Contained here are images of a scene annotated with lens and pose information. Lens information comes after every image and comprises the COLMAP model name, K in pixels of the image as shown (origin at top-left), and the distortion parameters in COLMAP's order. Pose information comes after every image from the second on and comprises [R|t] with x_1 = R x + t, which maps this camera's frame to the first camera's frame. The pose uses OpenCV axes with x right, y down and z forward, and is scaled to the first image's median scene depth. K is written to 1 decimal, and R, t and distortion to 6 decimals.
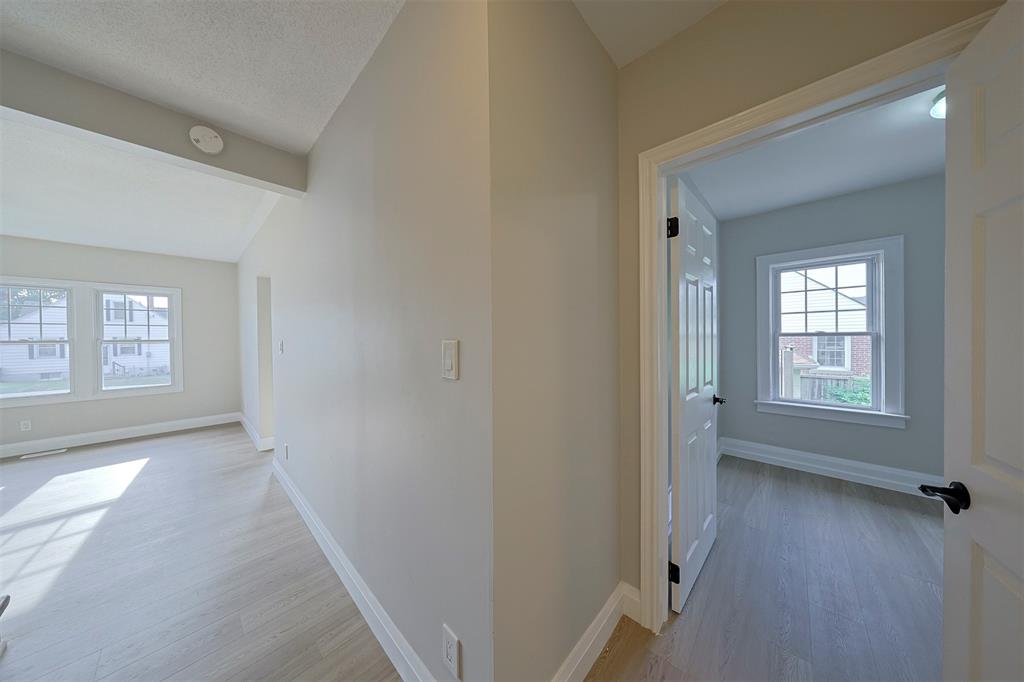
lens RADIAL K [[304.4, 0, 507.6], [0, 304.4, 338.7], [0, 0, 1]] dist [0.001207, 0.000035]
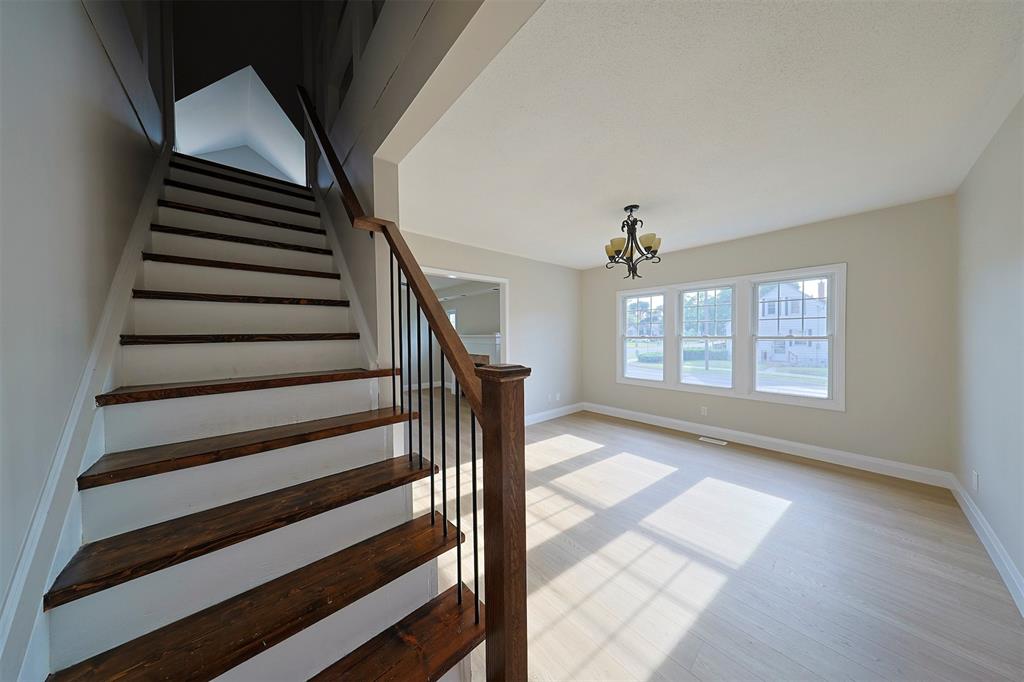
lens RADIAL K [[304.4, 0, 507.6], [0, 304.4, 338.7], [0, 0, 1]] dist [0.001207, 0.000035]
pose [[-0.094434, 0.024594, -0.995227, -0.331982], [0.003951, 0.999696, 0.024330, -0.013784], [0.995523, -0.001635, -0.094502, 0.327324]]
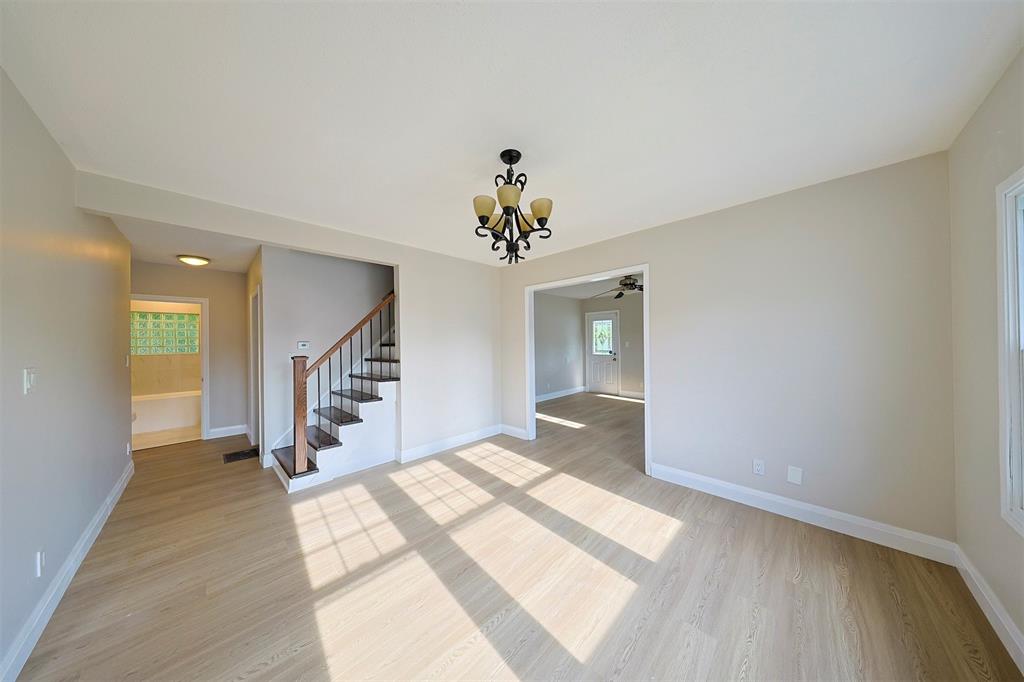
lens RADIAL K [[304.4, 0, 507.6], [0, 304.4, 338.7], [0, 0, 1]] dist [0.001207, 0.000035]
pose [[-0.999538, 0.020417, 0.022494, -1.061413], [0.020348, 0.999788, -0.003281, -0.014614], [-0.022556, -0.002822, -0.999742, 1.010320]]
